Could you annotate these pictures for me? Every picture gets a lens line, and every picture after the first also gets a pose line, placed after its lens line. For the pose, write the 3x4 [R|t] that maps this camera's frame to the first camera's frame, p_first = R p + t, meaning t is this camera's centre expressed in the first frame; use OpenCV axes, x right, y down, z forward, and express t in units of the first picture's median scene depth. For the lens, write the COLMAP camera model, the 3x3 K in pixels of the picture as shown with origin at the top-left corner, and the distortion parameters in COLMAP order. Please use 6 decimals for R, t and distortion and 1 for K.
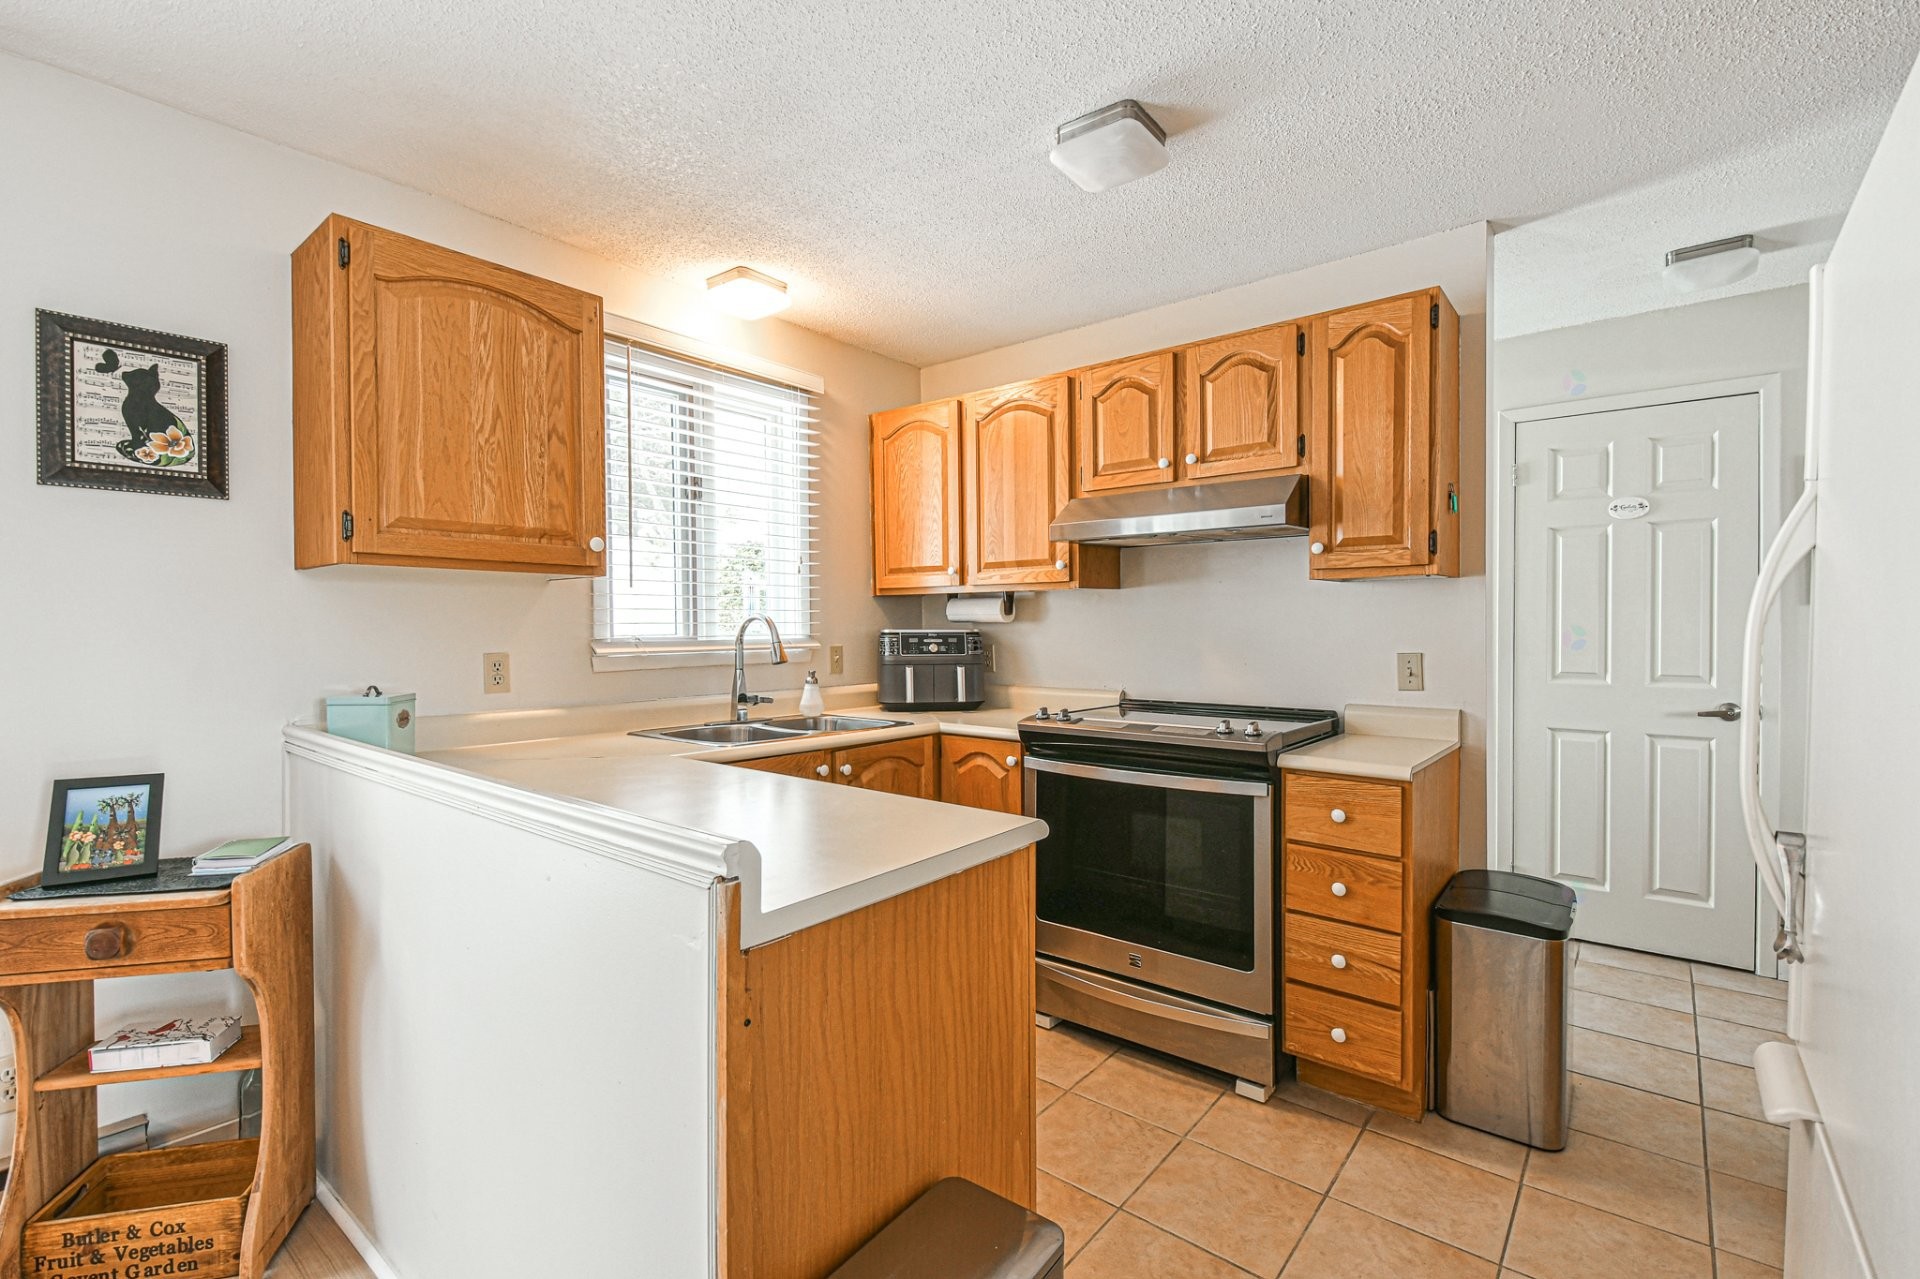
lens RADIAL K [[860.4, 0, 949.5], [0, 860.4, 636.4], [0, 0, 1]] dist [0.015760, -0.007110]
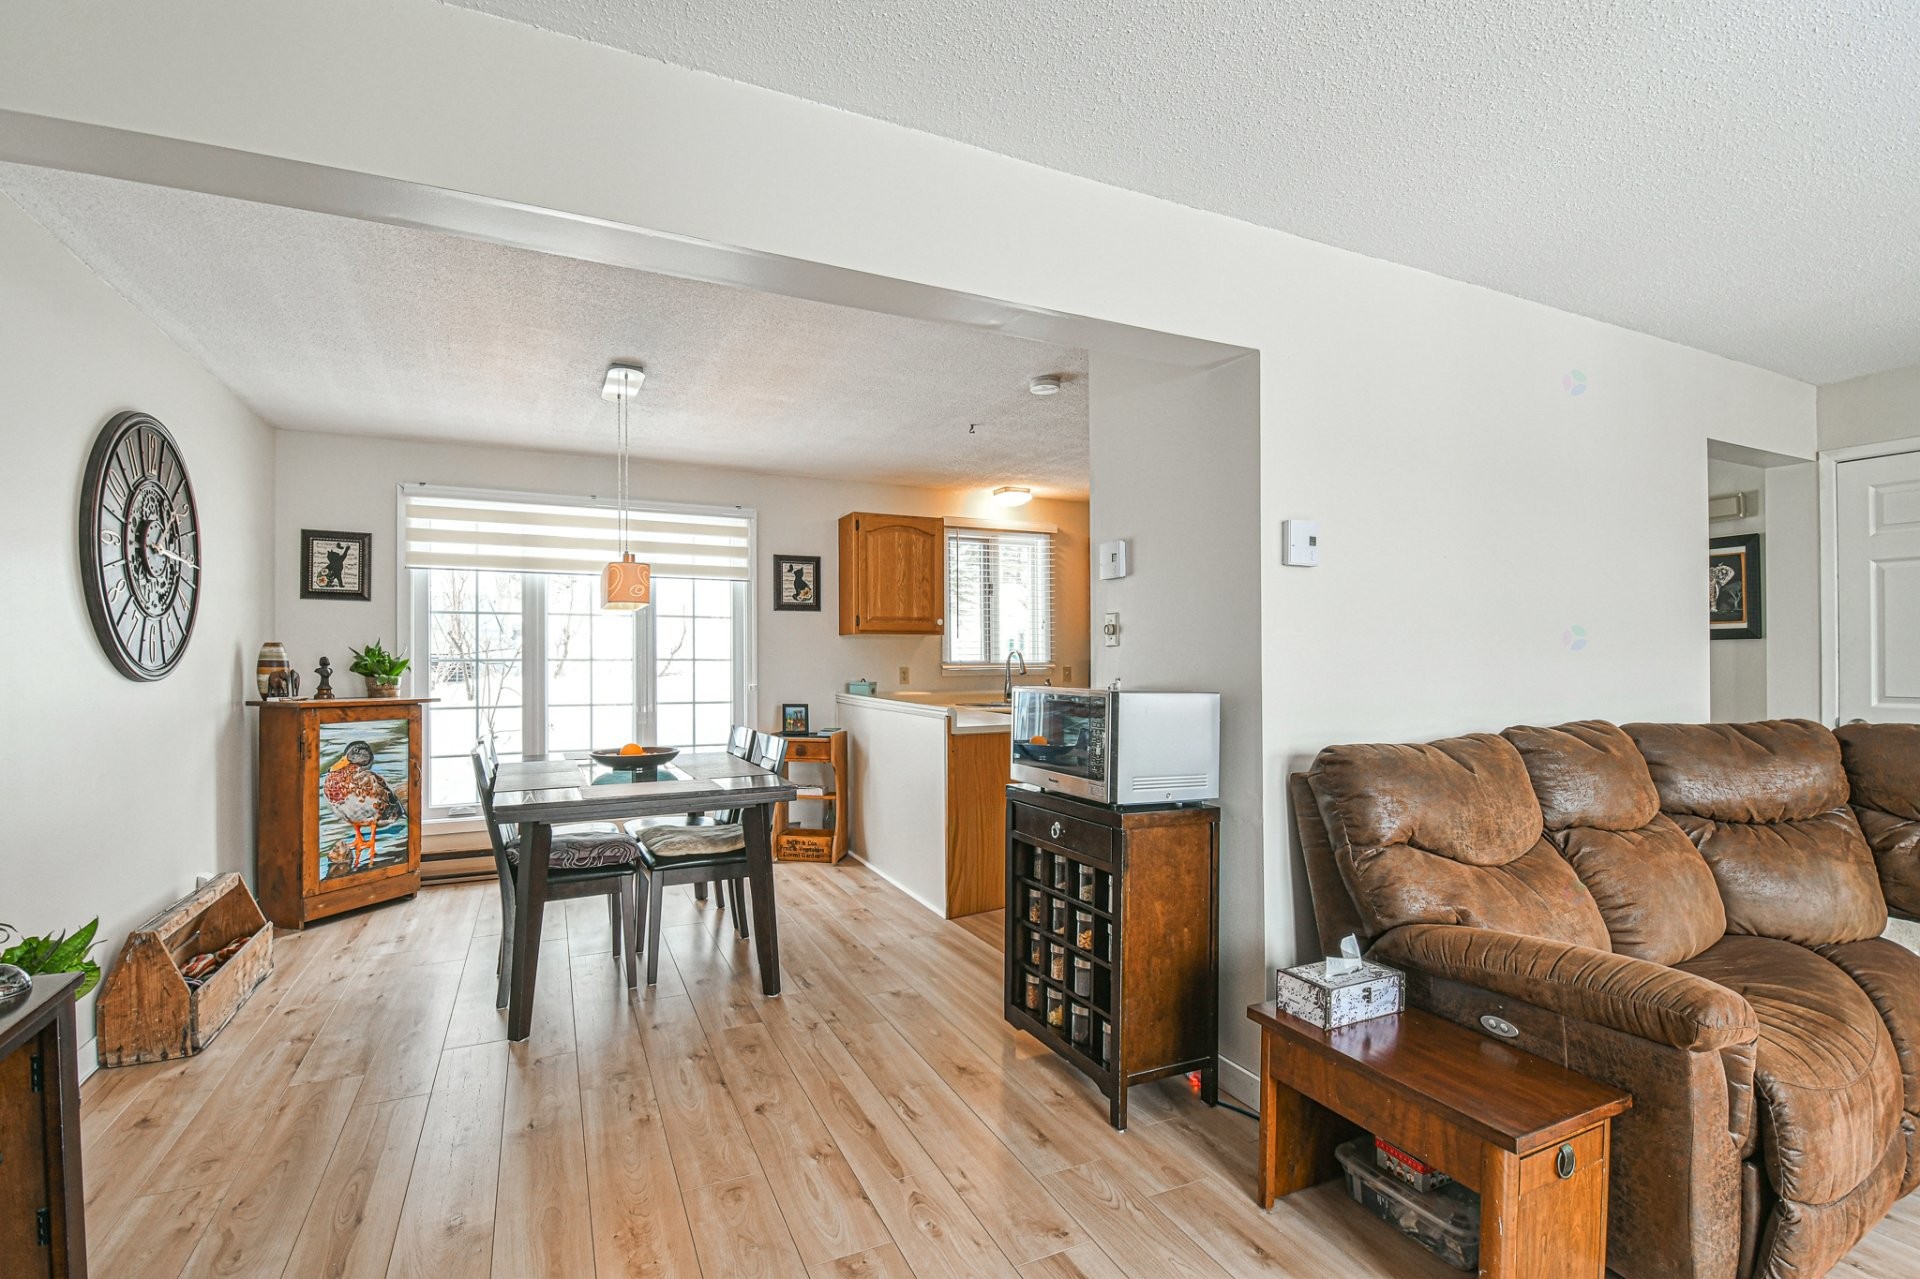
lens RADIAL K [[860.4, 0, 959.4], [0, 860.4, 651.0], [0, 0, 1]] dist [0.015760, -0.007110]
pose [[0.910000, -0.003526, -0.414594, 0.564646], [-0.003870, 0.999848, -0.016998, 0.013275], [0.414591, 0.017073, 0.909848, -1.035300]]
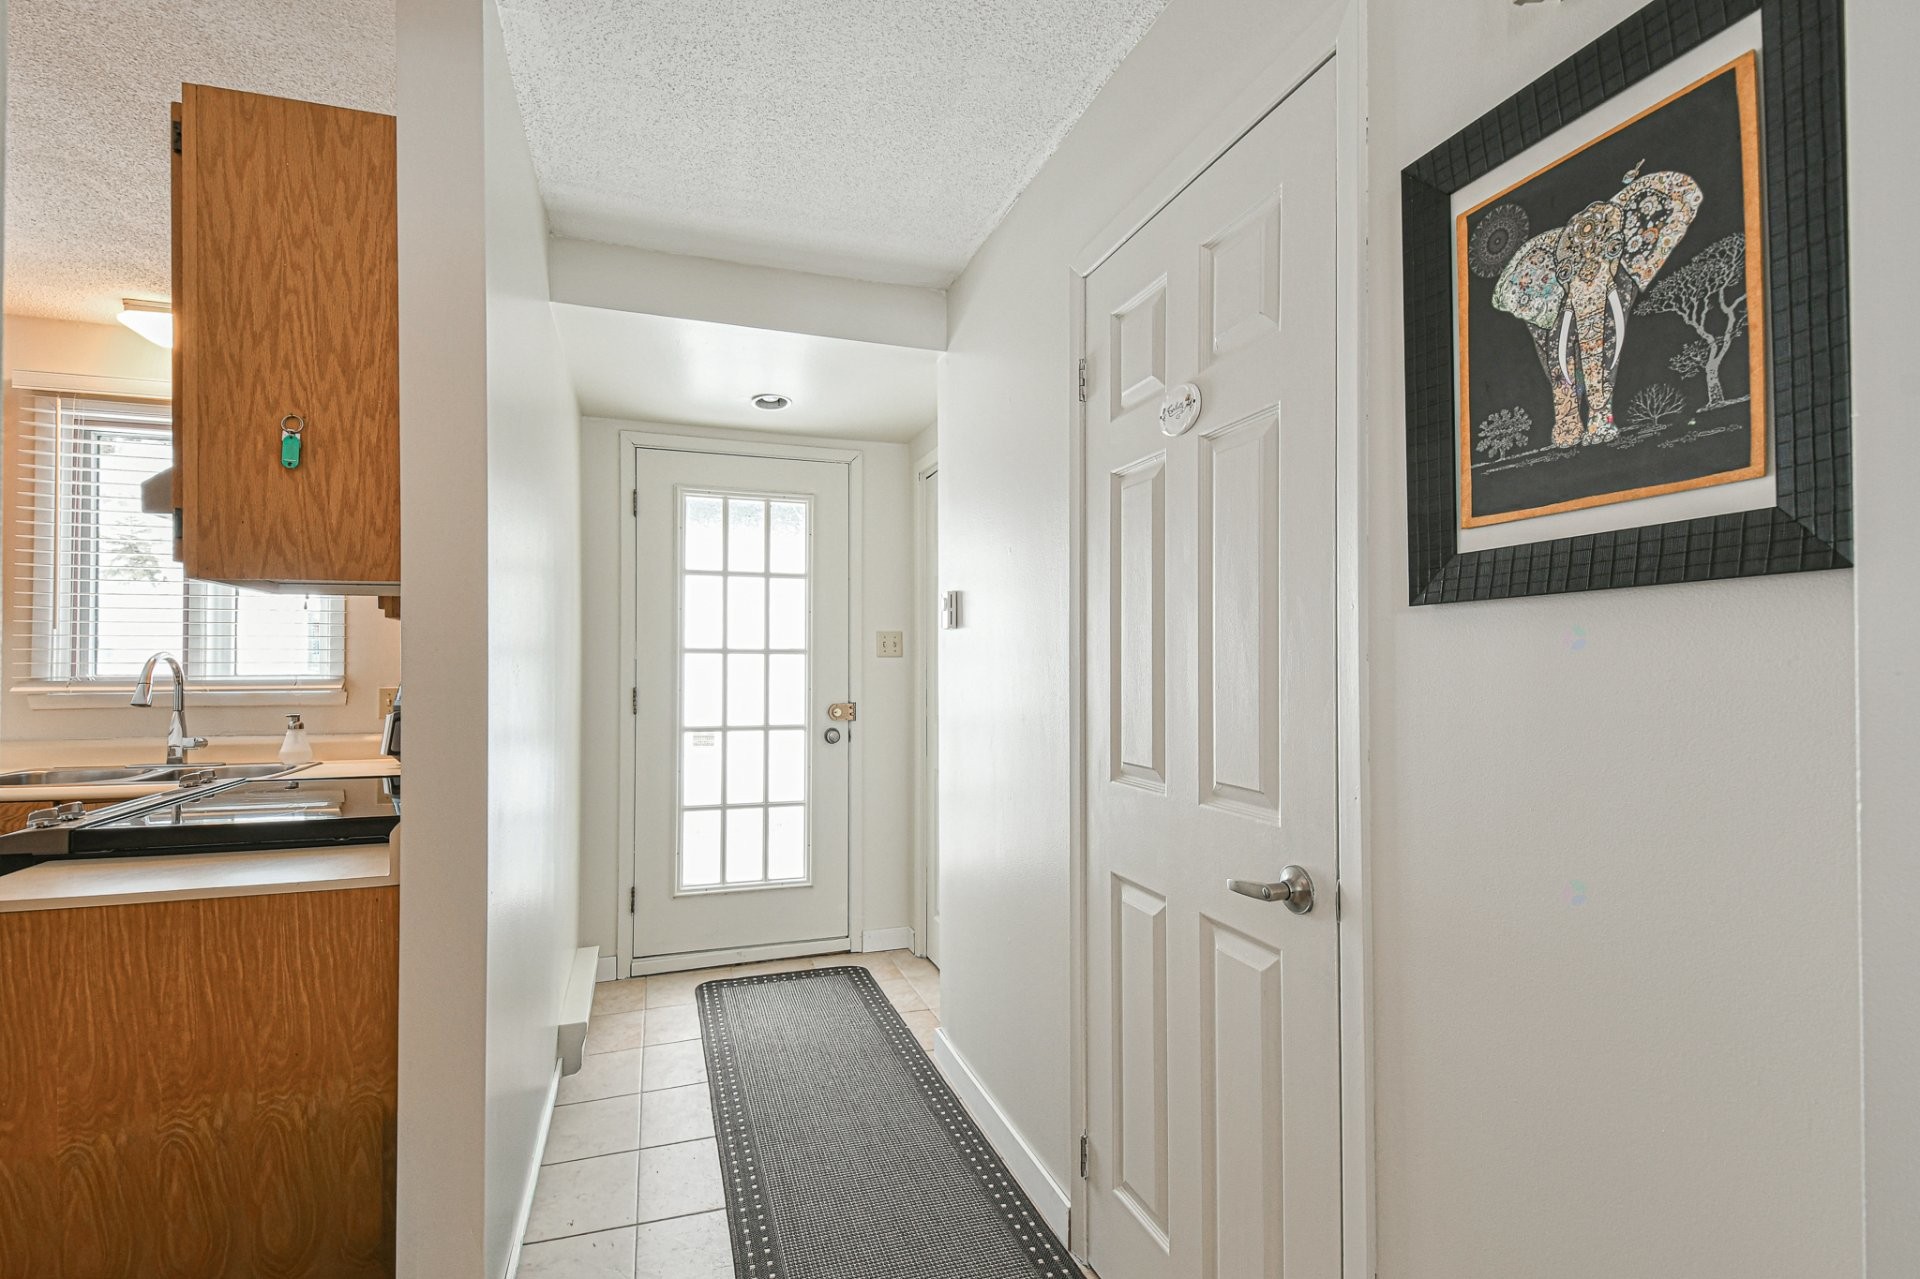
lens RADIAL K [[860.4, 0, 953.6], [0, 860.4, 654.4], [0, 0, 1]] dist [0.015760, -0.007110]
pose [[0.859712, -0.005722, -0.510746, 1.152615], [-0.008012, 0.999663, -0.024686, -0.010258], [0.510715, 0.025315, 0.859377, 0.698458]]
